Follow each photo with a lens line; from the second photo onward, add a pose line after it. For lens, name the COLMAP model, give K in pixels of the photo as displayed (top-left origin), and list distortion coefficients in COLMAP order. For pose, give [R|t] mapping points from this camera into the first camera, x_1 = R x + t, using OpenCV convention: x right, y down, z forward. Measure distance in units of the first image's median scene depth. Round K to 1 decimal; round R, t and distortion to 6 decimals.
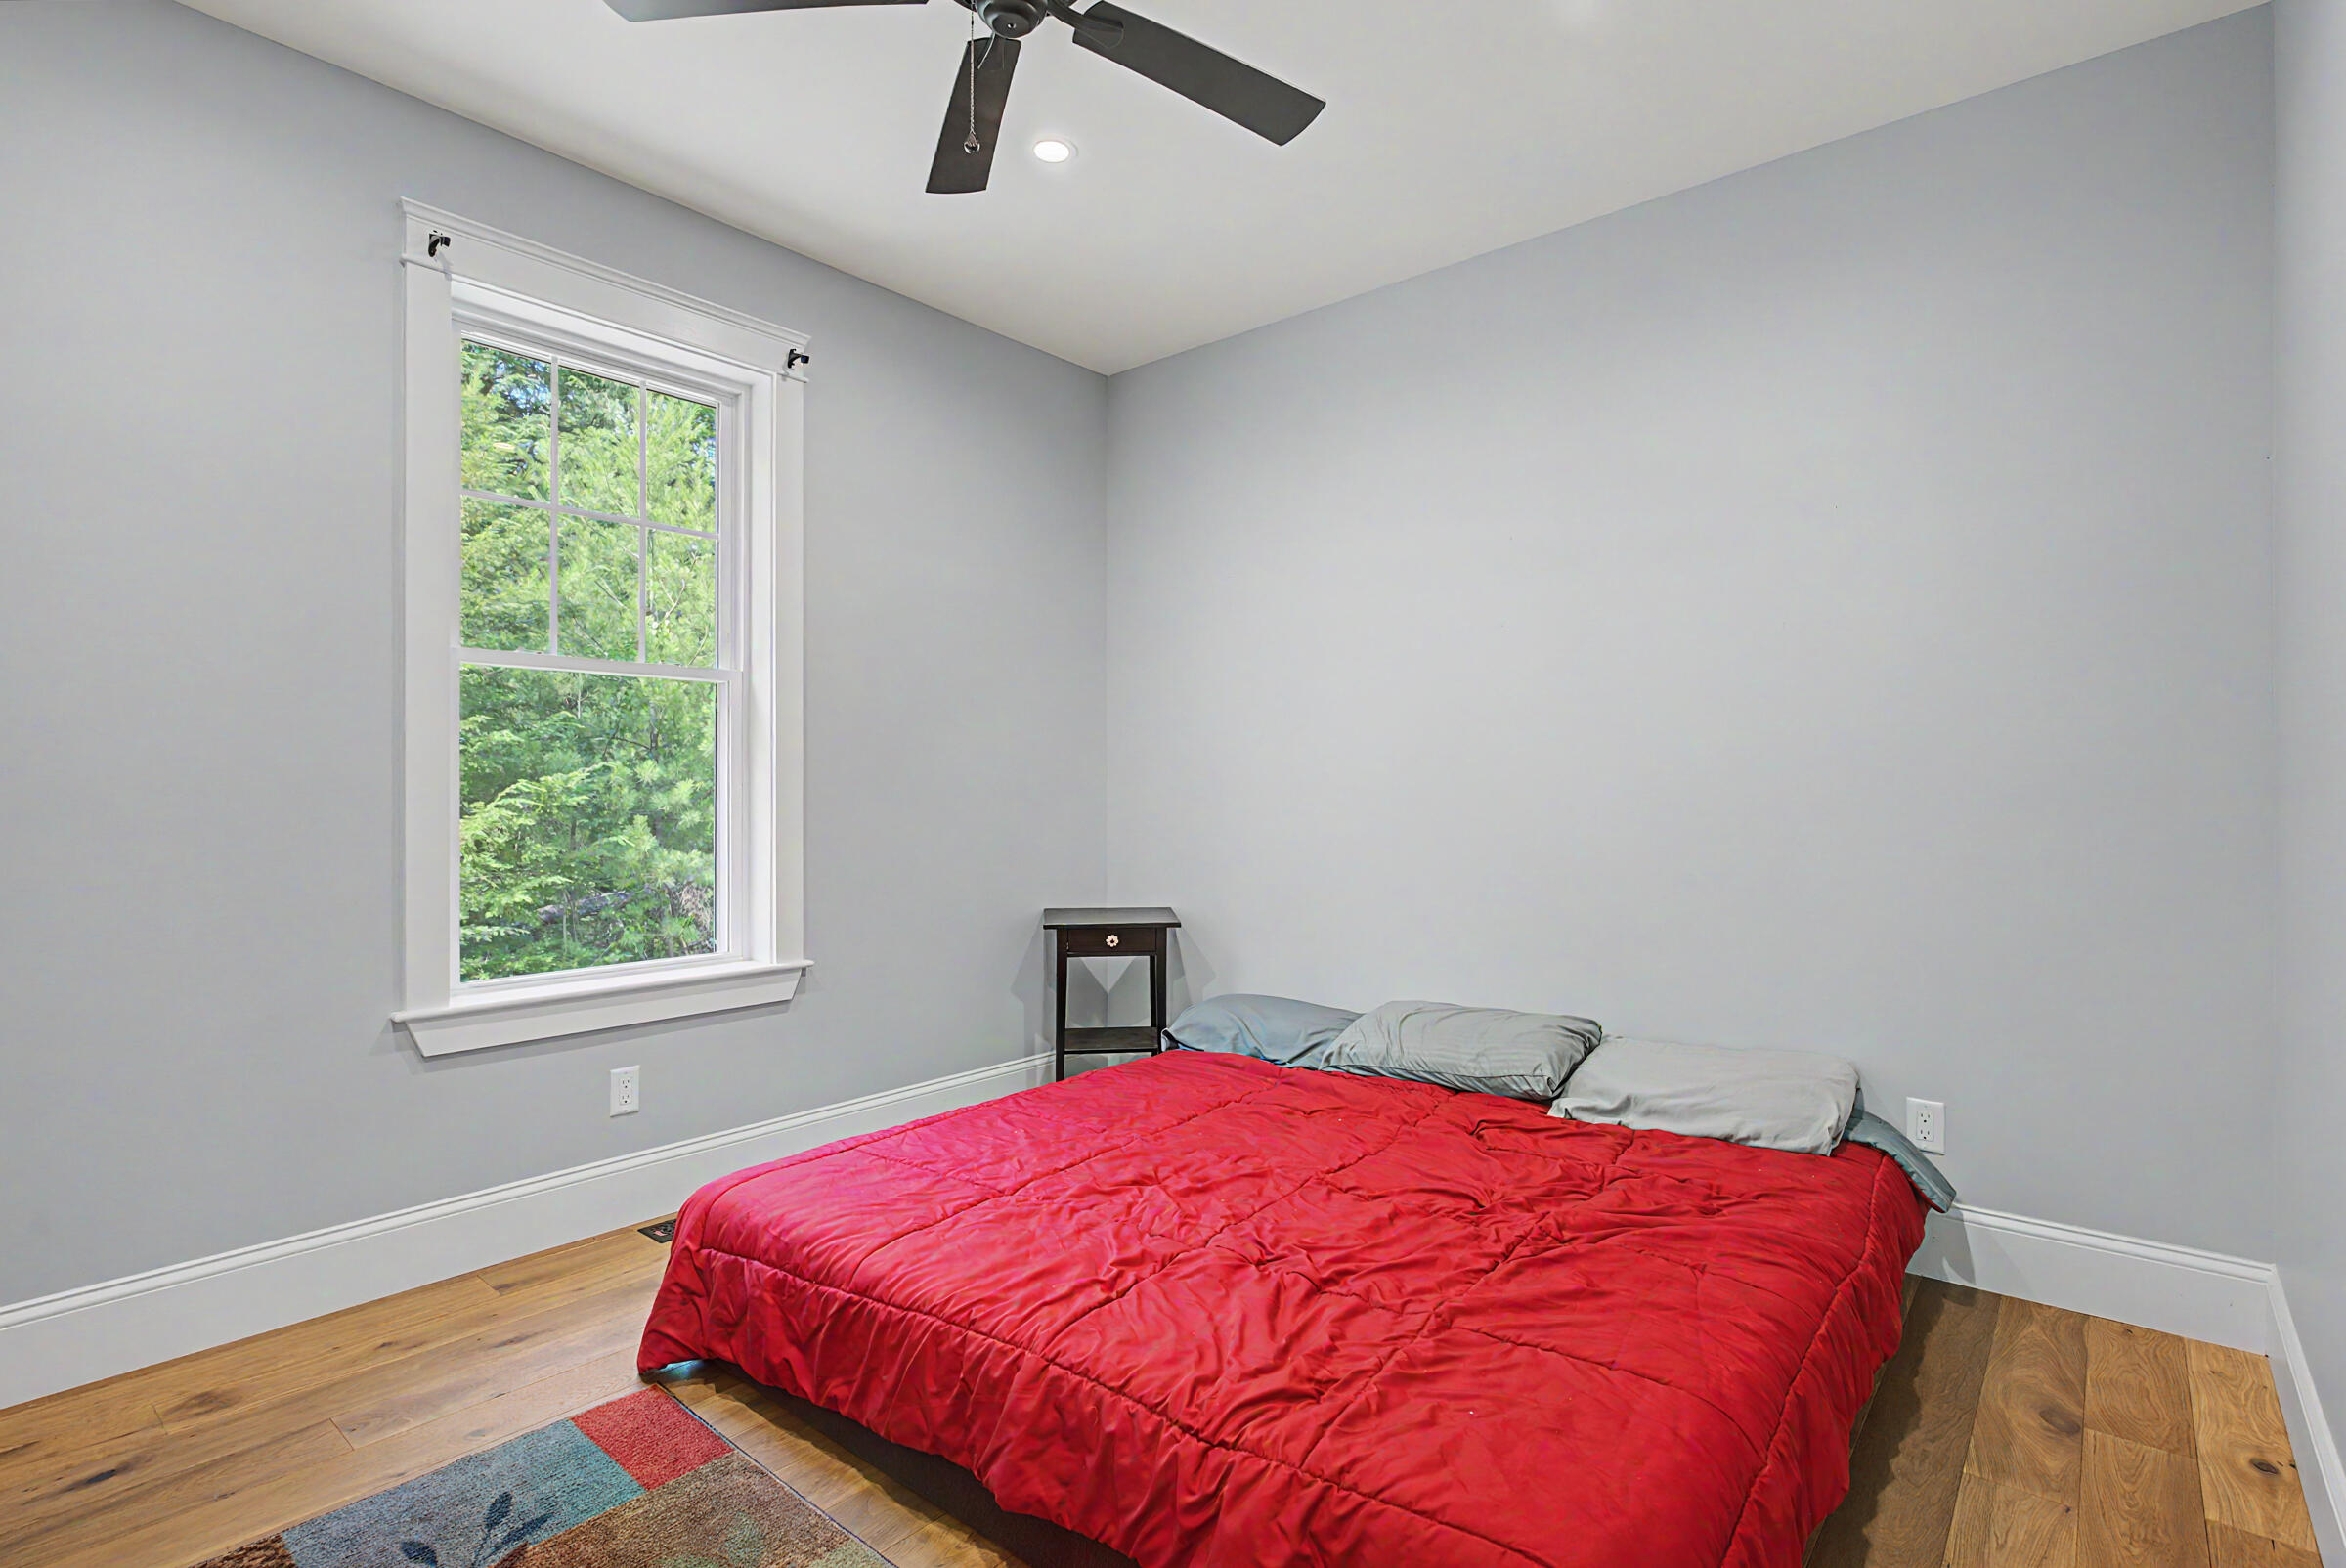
lens RADIAL K [[1124.6, 0, 1175.5], [0, 1124.6, 793.6], [0, 0, 1]] dist [-0.004703, 0.004102]
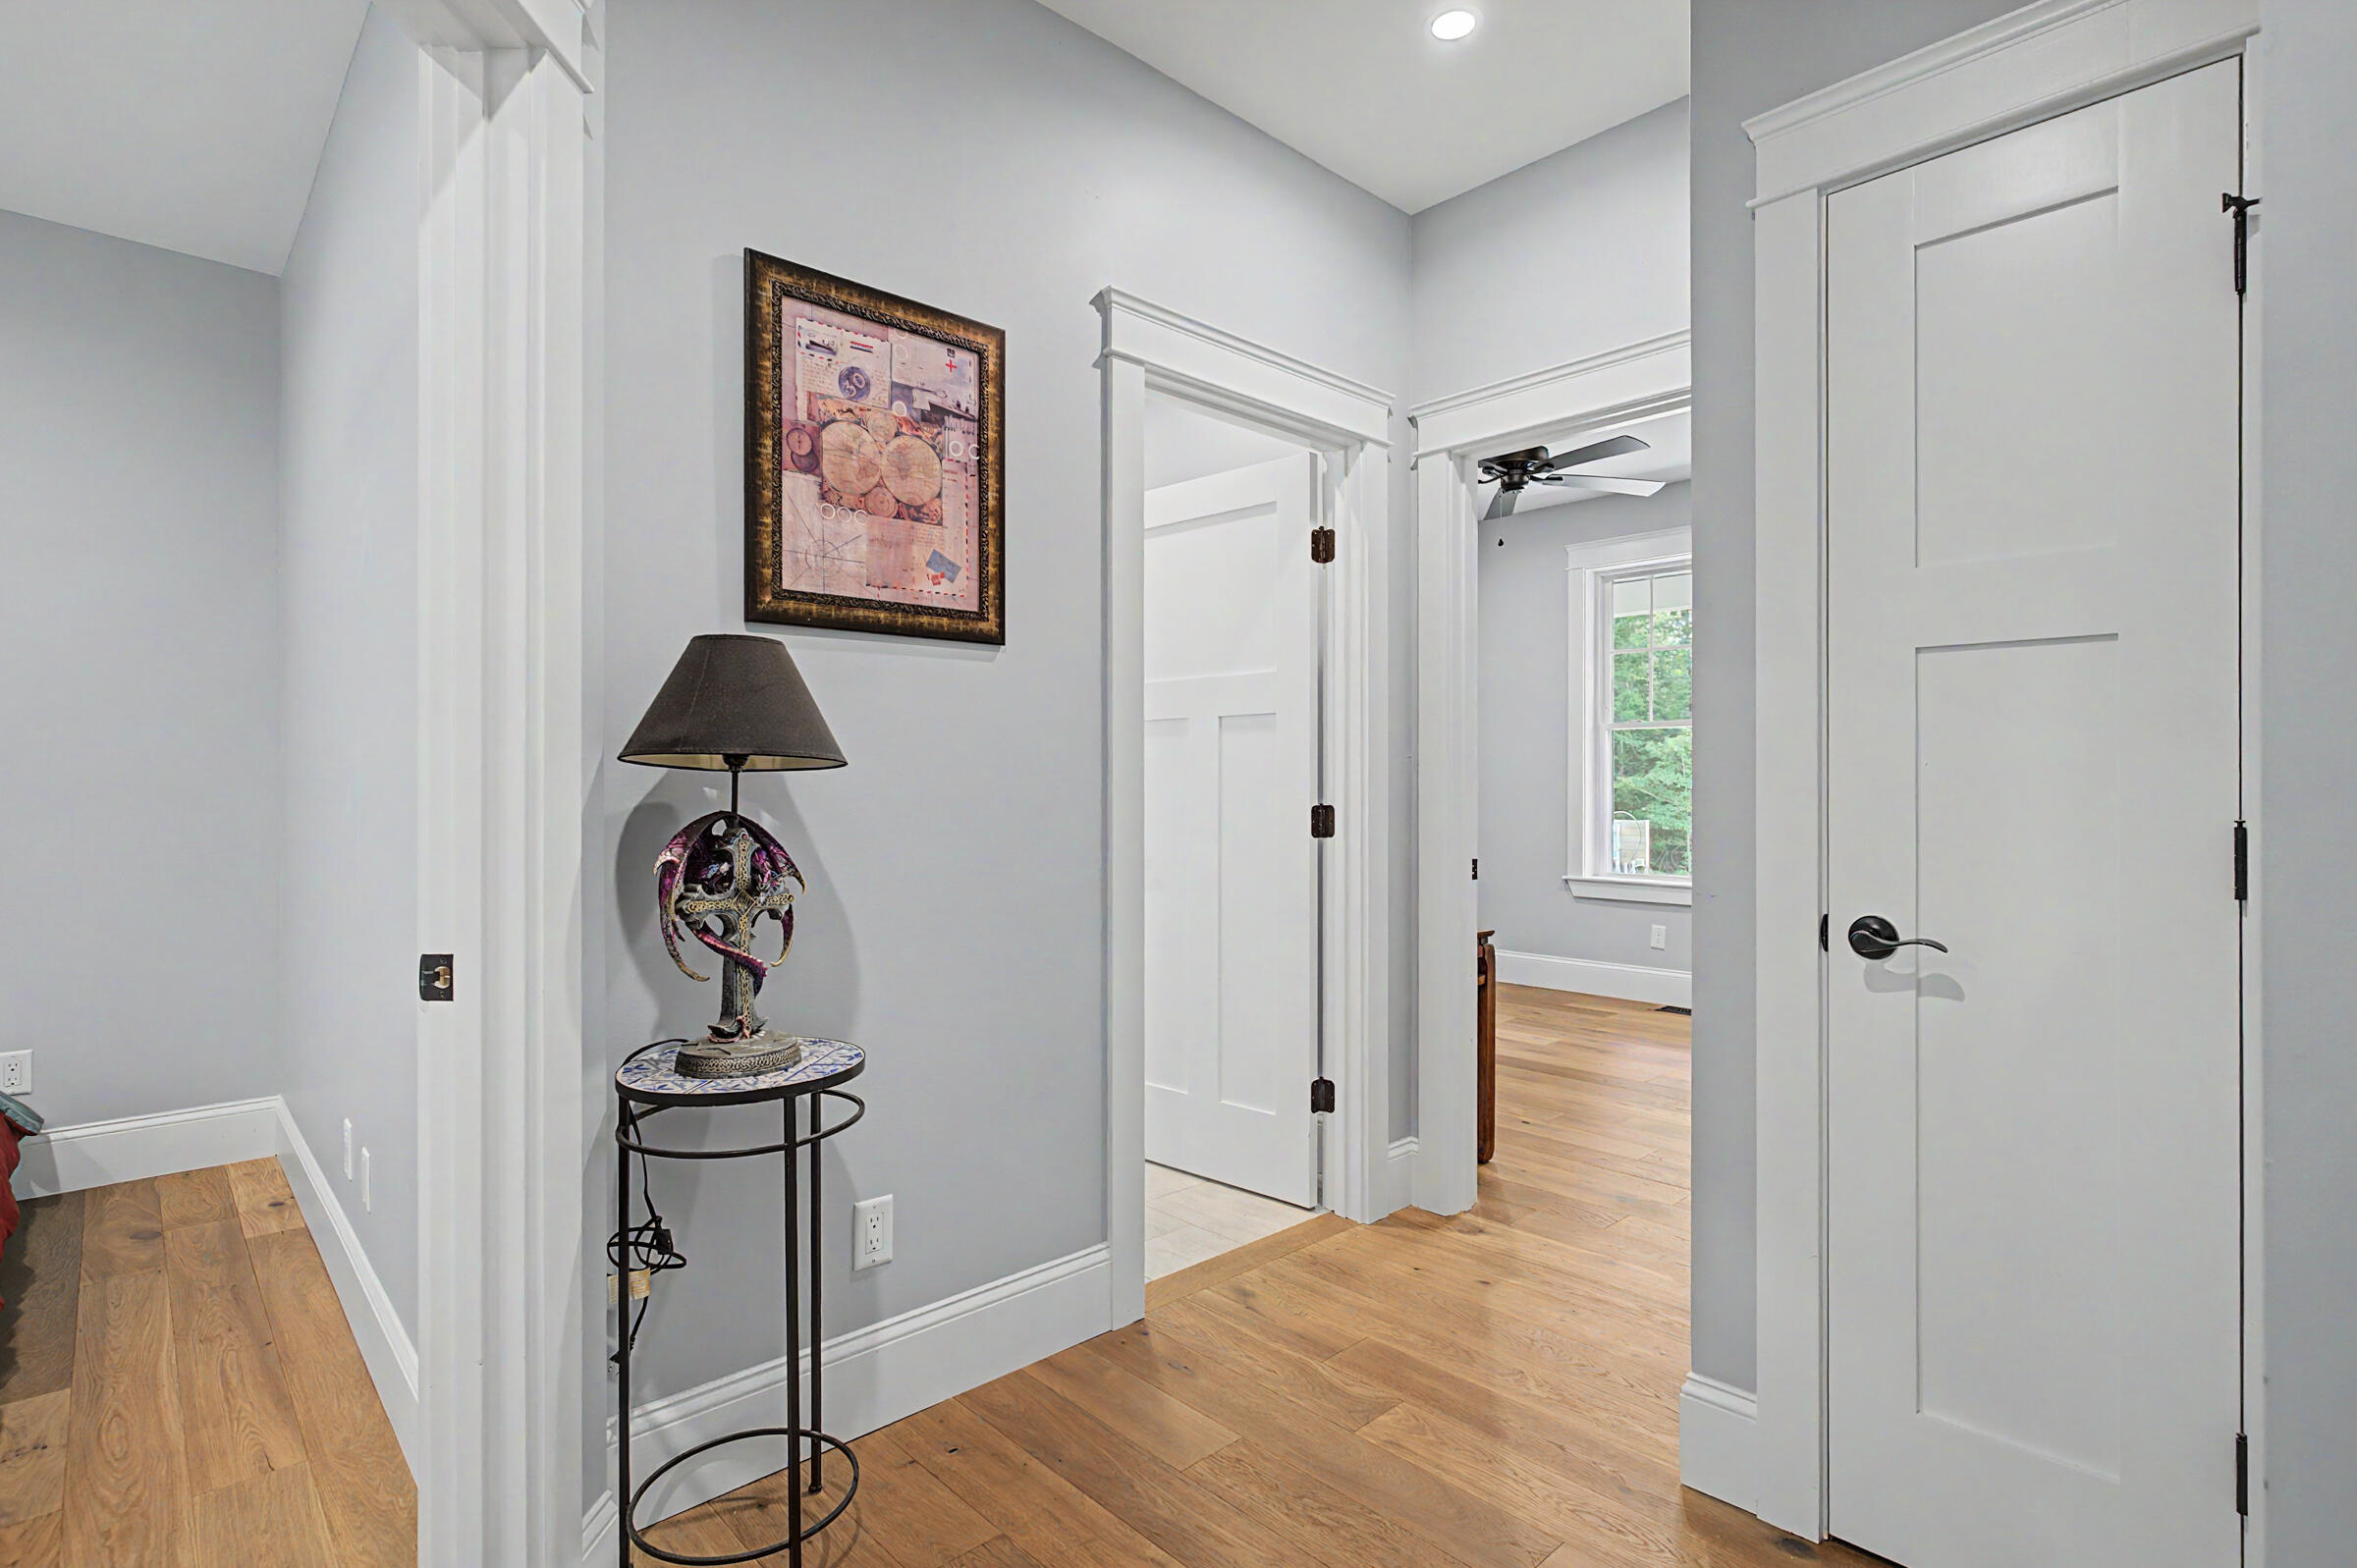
lens RADIAL K [[1129.7, 0, 1177.5], [0, 1129.7, 787.4], [0, 0, 1]] dist [-0.004703, 0.004102]
pose [[0.121507, -0.007978, 0.992558, -0.421589], [-0.014234, 0.999851, 0.009779, -0.040783], [-0.992488, -0.015316, 0.121376, -0.416041]]
